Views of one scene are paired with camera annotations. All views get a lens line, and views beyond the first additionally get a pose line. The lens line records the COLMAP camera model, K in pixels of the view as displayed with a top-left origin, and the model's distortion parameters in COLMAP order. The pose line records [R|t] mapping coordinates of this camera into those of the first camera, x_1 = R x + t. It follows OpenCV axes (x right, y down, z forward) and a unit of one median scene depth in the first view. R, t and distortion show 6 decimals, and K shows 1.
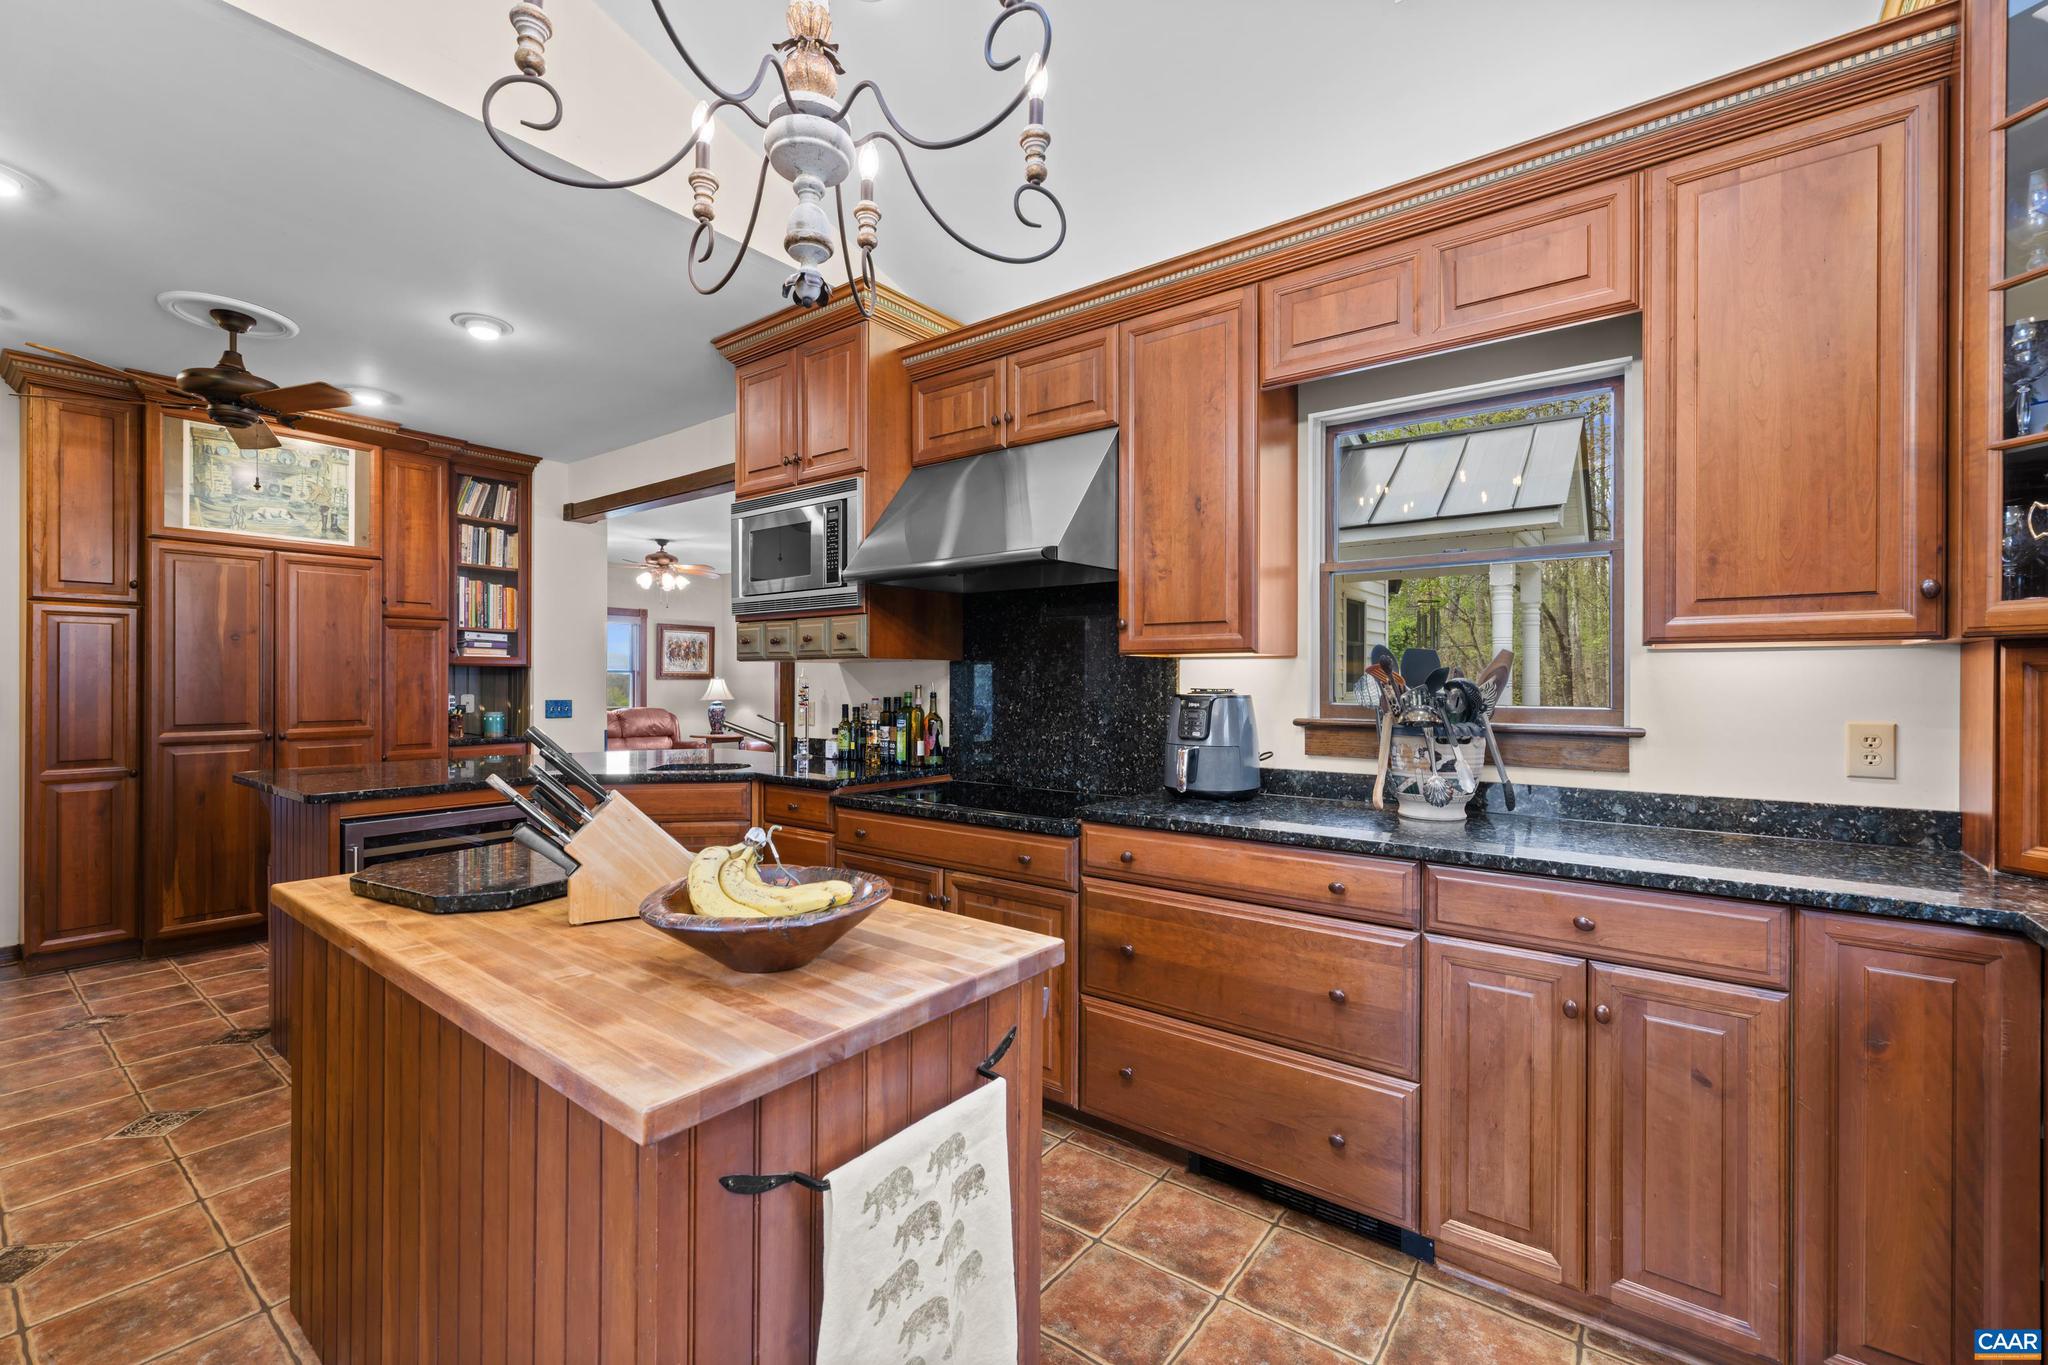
lens RADIAL K [[858.6, 0, 1023.1], [0, 858.6, 681.8], [0, 0, 1]] dist [0.002559, -0.000781]
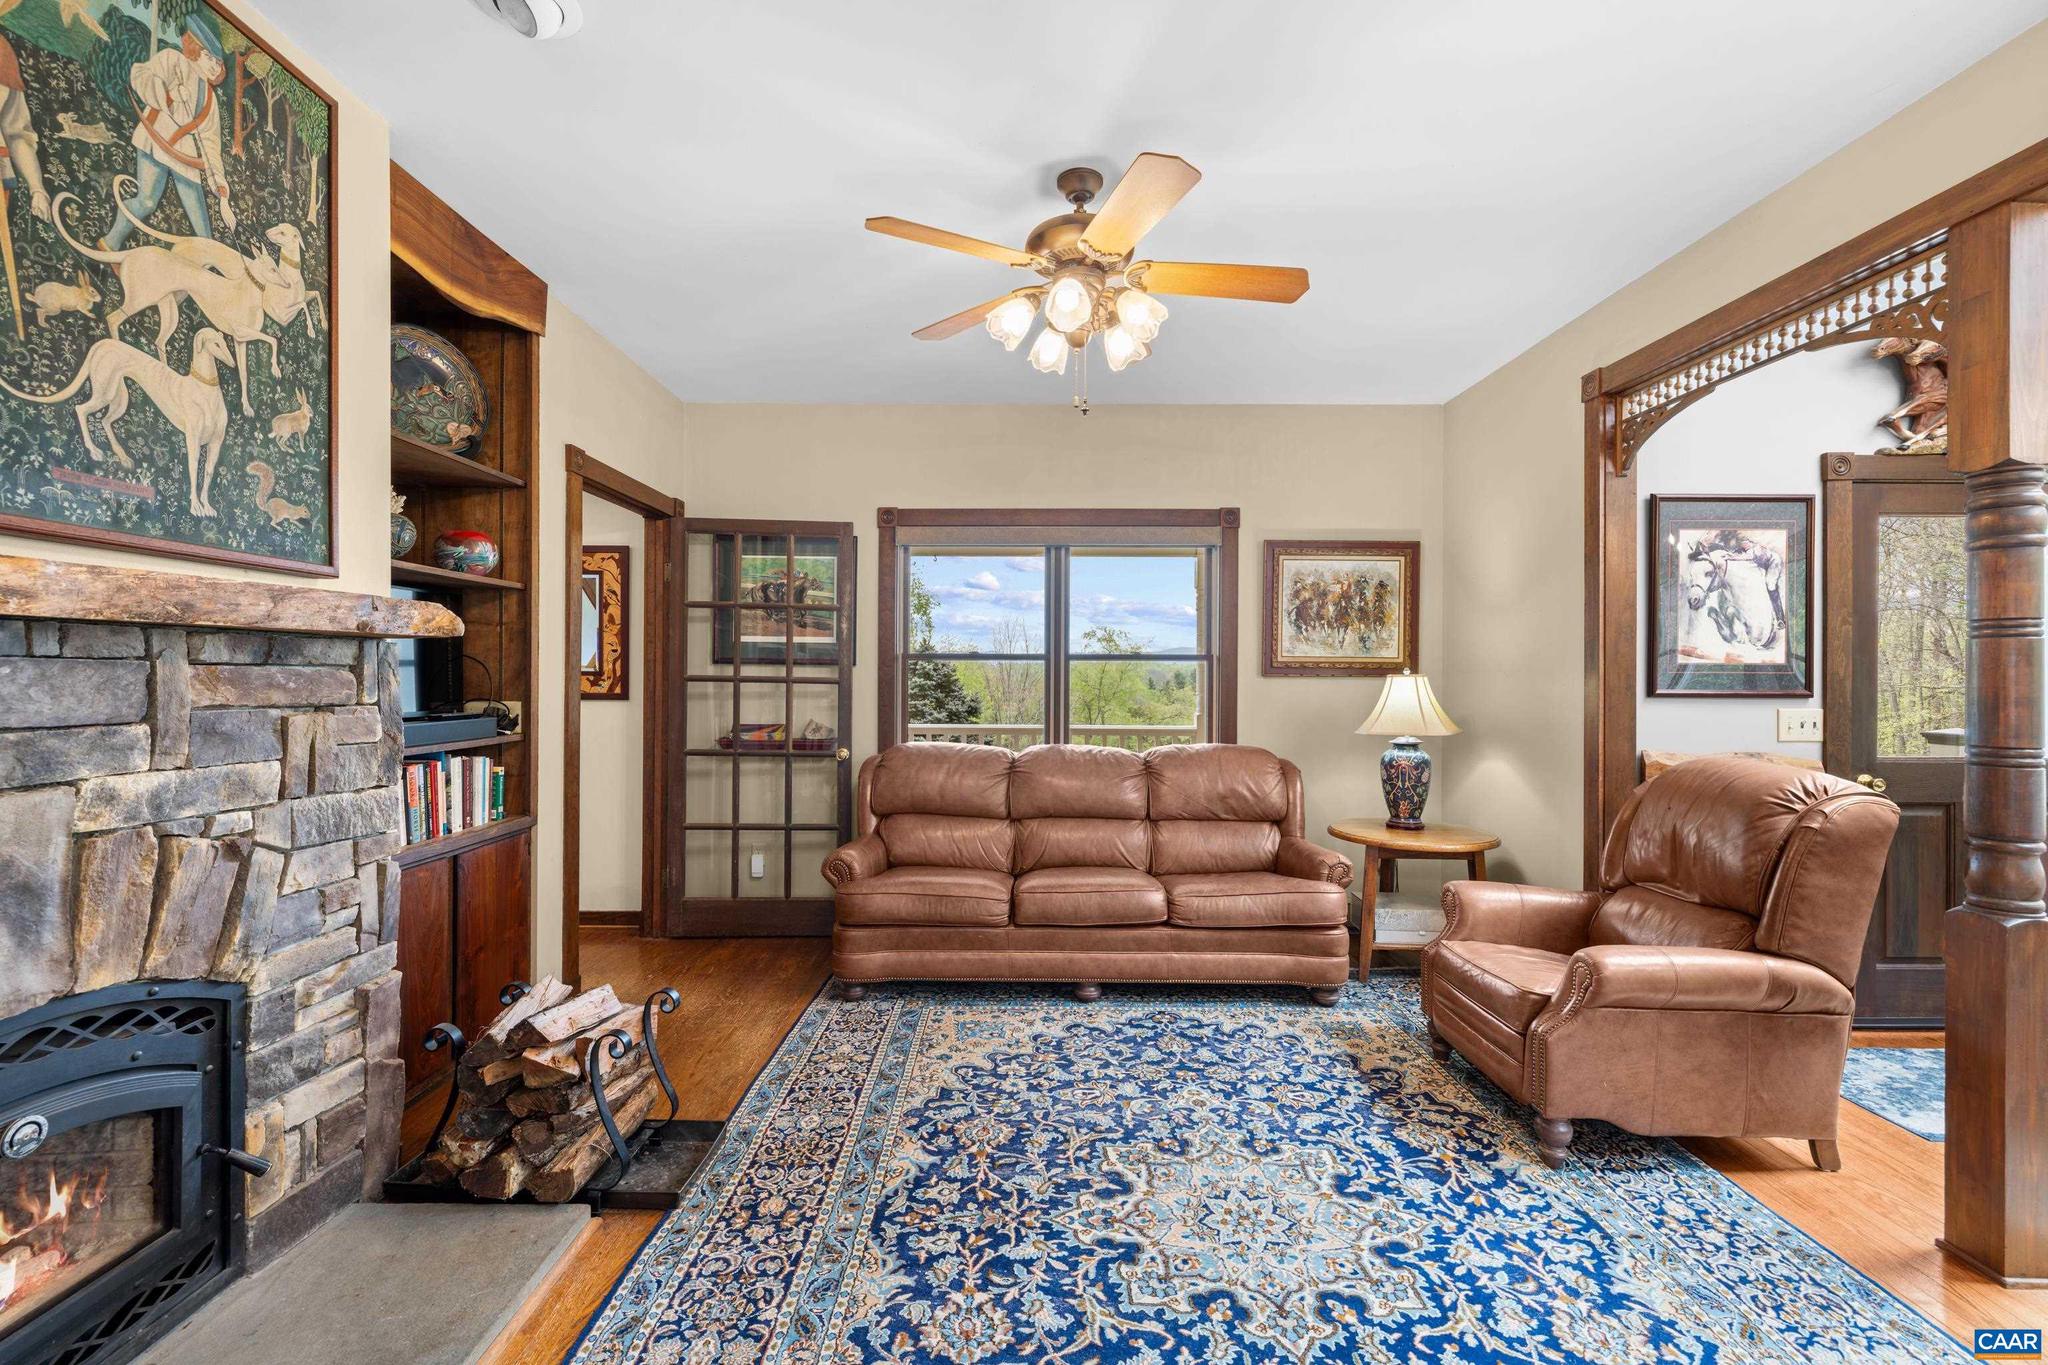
lens RADIAL K [[858.6, 0, 1027.5], [0, 858.6, 677.0], [0, 0, 1]] dist [0.002559, -0.000781]
pose [[0.613330, 0.003294, -0.789820, -0.169776], [-0.005620, 0.999984, -0.000194, -0.001985], [0.789807, 0.004557, 0.613339, 0.654939]]
